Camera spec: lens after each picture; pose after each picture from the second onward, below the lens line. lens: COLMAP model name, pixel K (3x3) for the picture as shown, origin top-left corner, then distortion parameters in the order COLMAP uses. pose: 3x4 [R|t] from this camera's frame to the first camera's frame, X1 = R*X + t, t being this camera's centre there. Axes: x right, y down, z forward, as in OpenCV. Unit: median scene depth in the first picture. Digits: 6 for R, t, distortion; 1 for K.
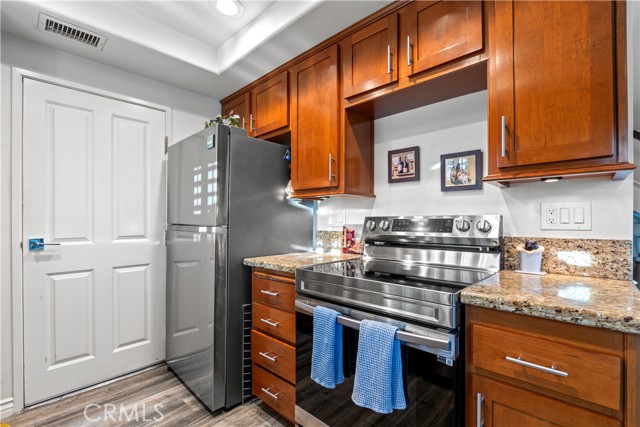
lens RADIAL K [[289.5, 0, 320.1], [0, 289.5, 220.3], [0, 0, 1]] dist [-0.013165, 0.001240]
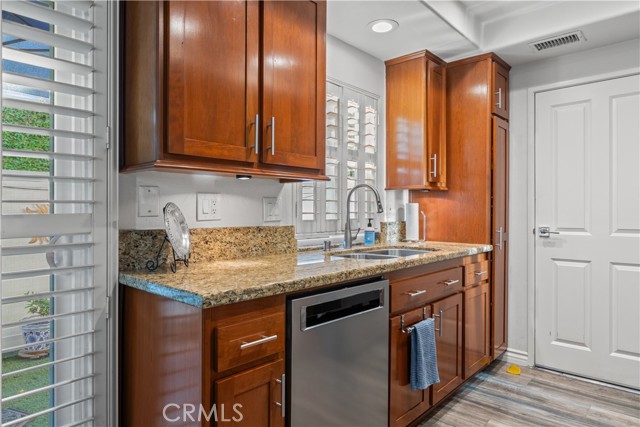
lens RADIAL K [[400.5, 0, 320.1], [0, 400.5, 211.8], [0, 0, 1]] dist [-0.000159, -0.003482]
pose [[0.005610, 0.004487, -0.999974, 0.612875], [0.000456, 0.999990, 0.004490, -0.005836], [0.999984, -0.000481, 0.005608, 0.069012]]
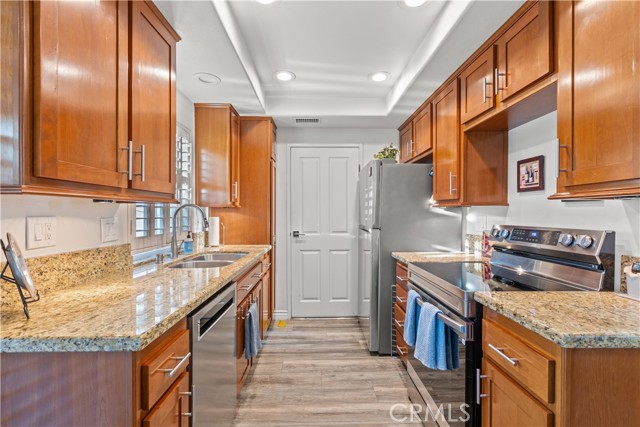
lens RADIAL K [[290.3, 0, 320.6], [0, 290.3, 215.3], [0, 0, 1]] dist [0.004918, 0.000588]
pose [[0.694756, 0.006503, -0.719217, 0.487836], [0.001022, 0.999949, 0.010029, -0.058015], [0.719245, -0.007703, 0.694714, -0.215793]]
